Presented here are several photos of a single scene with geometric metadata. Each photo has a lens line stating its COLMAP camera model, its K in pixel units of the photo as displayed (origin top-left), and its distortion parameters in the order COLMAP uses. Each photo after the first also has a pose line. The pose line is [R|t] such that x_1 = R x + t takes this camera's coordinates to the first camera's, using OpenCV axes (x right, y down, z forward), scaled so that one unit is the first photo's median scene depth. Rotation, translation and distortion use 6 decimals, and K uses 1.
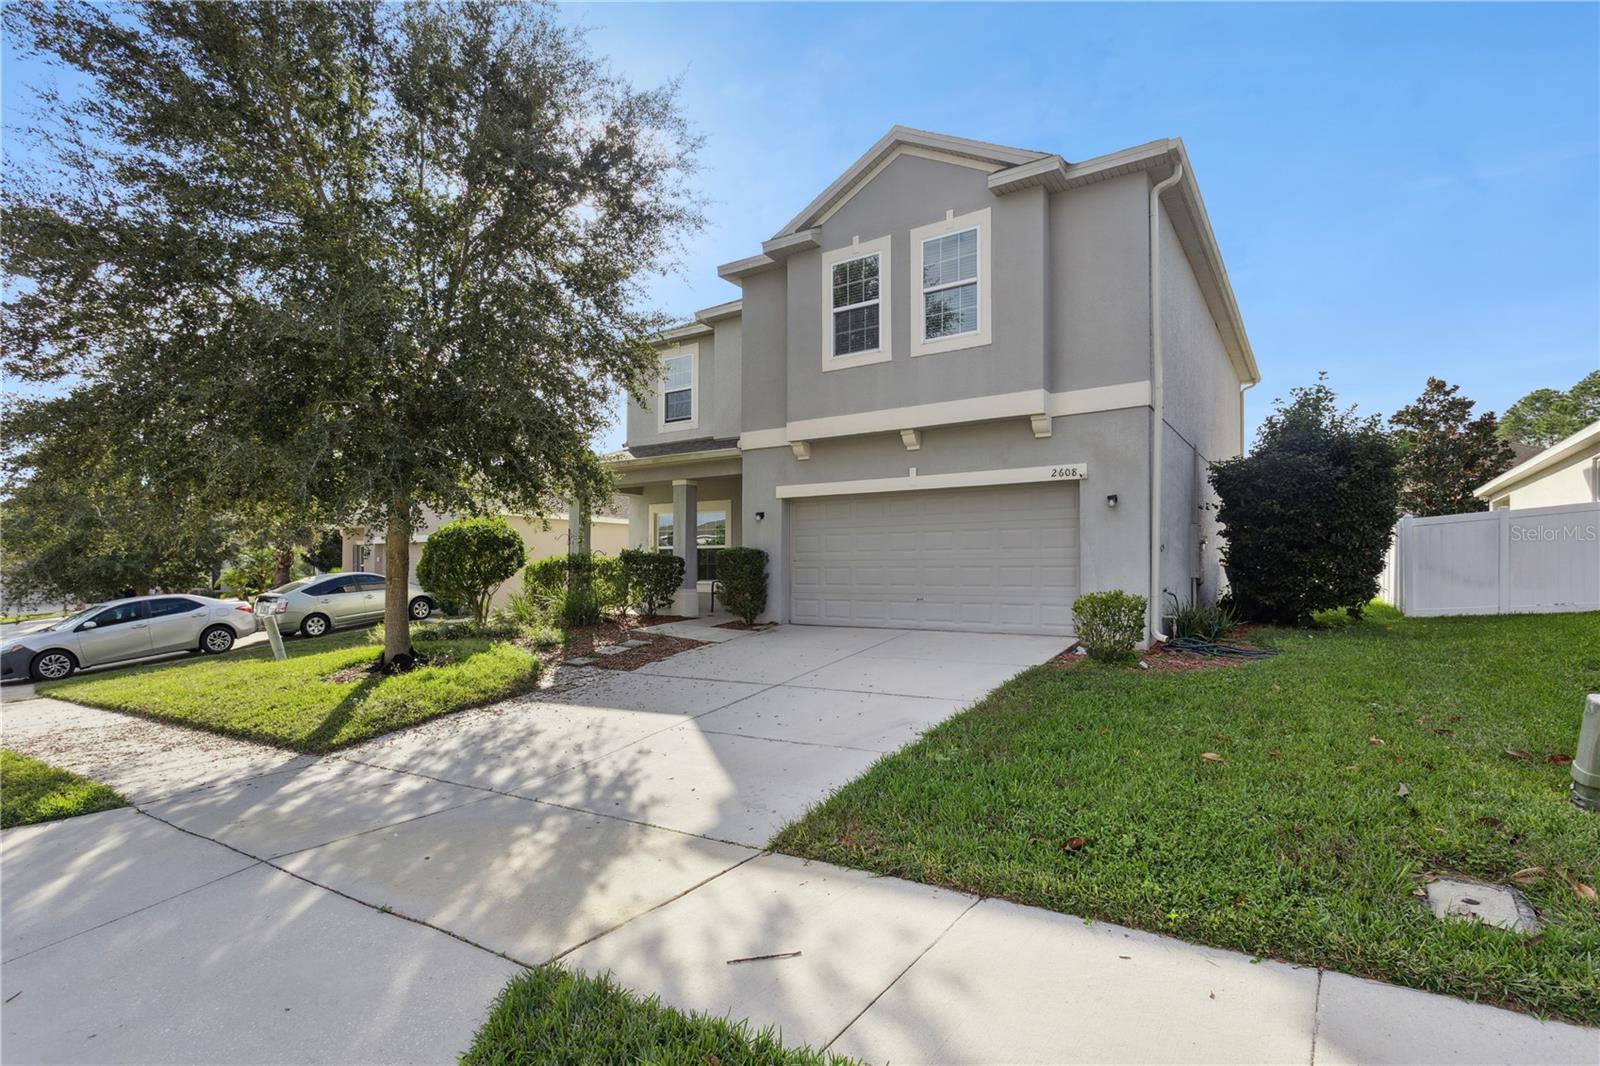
lens RADIAL K [[763.7, 0, 801.3], [0, 763.7, 572.6], [0, 0, 1]] dist [-0.002401, -0.000217]
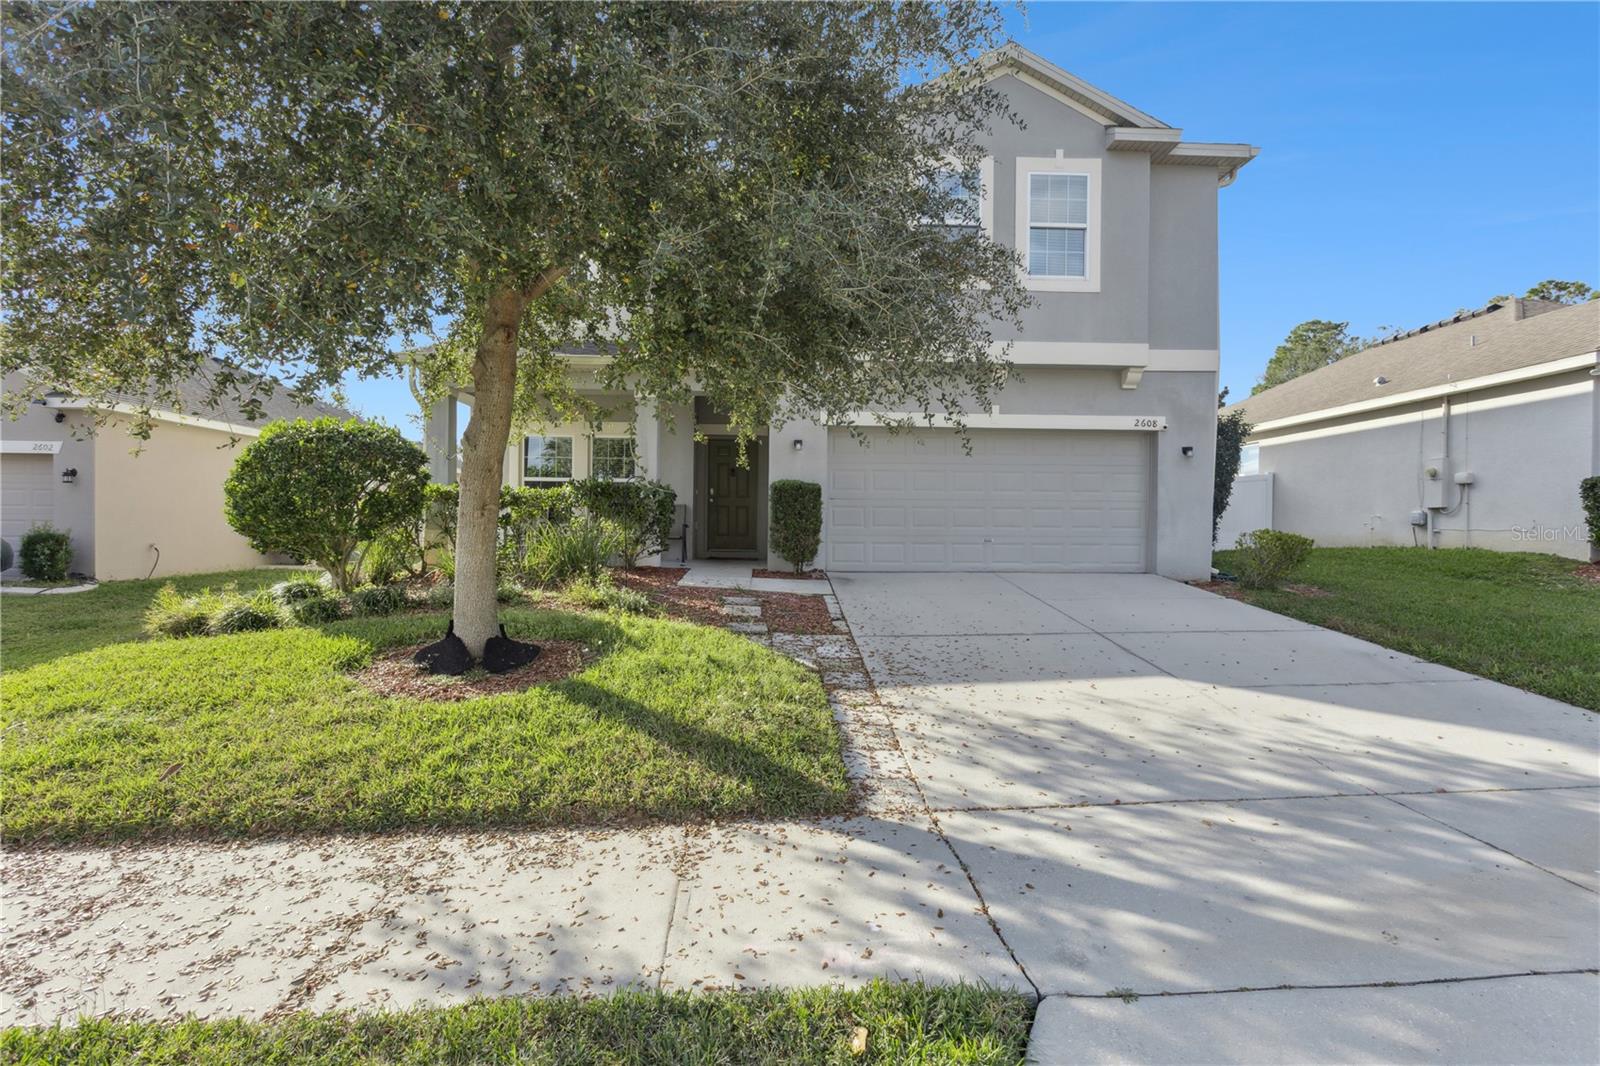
lens RADIAL K [[758.0, 0, 805.6], [0, 758.0, 532.6], [0, 0, 1]] dist [-0.002674, -0.000382]
pose [[0.812733, 0.002202, 0.582633, -0.684133], [-0.009491, 0.999910, 0.009459, 0.019543], [-0.582560, -0.013218, 0.812681, 0.403473]]
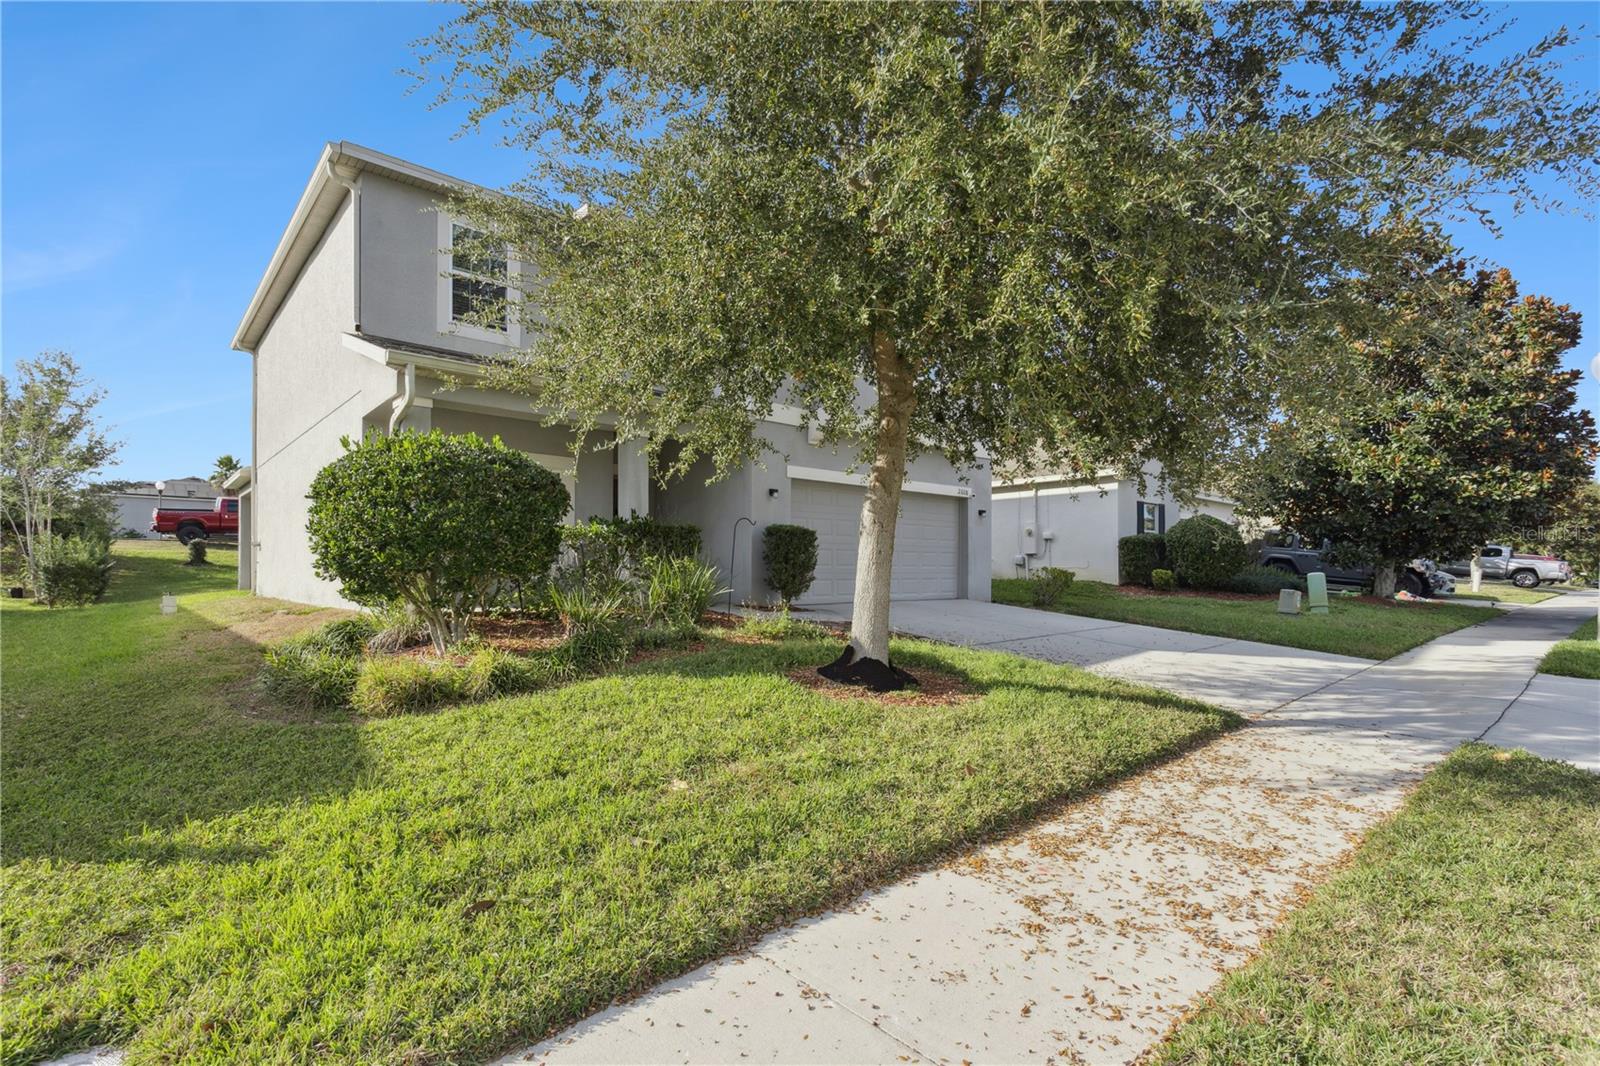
lens RADIAL K [[758.0, 0, 805.6], [0, 758.0, 532.6], [0, 0, 1]] dist [-0.002674, -0.000382]
pose [[0.260555, 0.052112, 0.964052, -1.219749], [-0.001827, 0.998567, -0.053484, 0.033435], [-0.965457, 0.012174, 0.260277, 0.912284]]
